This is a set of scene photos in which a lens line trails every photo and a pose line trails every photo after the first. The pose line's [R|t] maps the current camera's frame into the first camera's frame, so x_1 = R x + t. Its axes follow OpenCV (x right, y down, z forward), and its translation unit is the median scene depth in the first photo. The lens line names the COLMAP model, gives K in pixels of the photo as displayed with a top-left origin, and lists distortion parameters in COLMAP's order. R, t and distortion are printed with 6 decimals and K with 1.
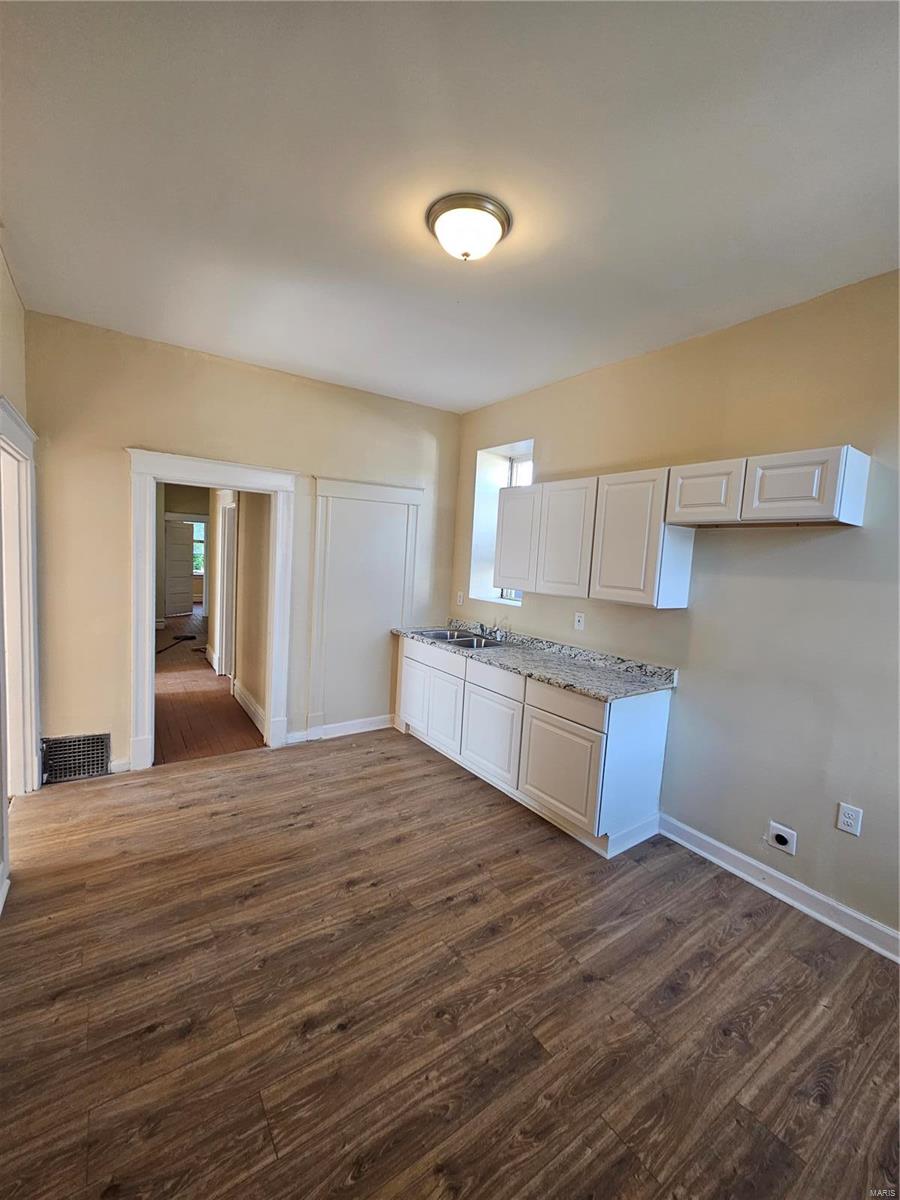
lens RADIAL K [[489.3, 0, 452.1], [0, 489.3, 603.3], [0, 0, 1]] dist [0.000535, 0.000269]
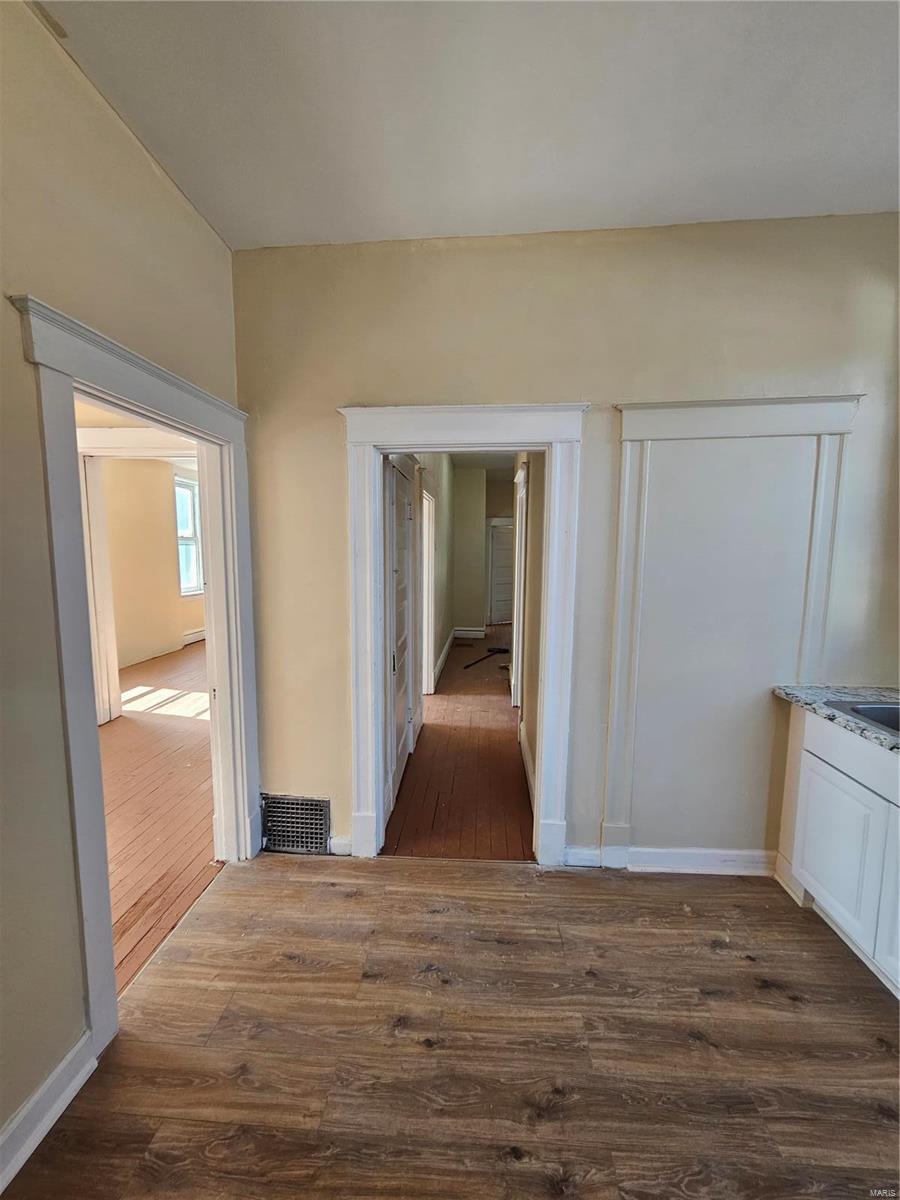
lens RADIAL K [[489.3, 0, 452.1], [0, 489.3, 603.3], [0, 0, 1]] dist [0.000535, 0.000269]
pose [[0.779529, 0.013385, -0.626223, -0.081967], [-0.017546, 0.999846, -0.000471, -0.034356], [0.626120, 0.011355, 0.779644, 0.484755]]
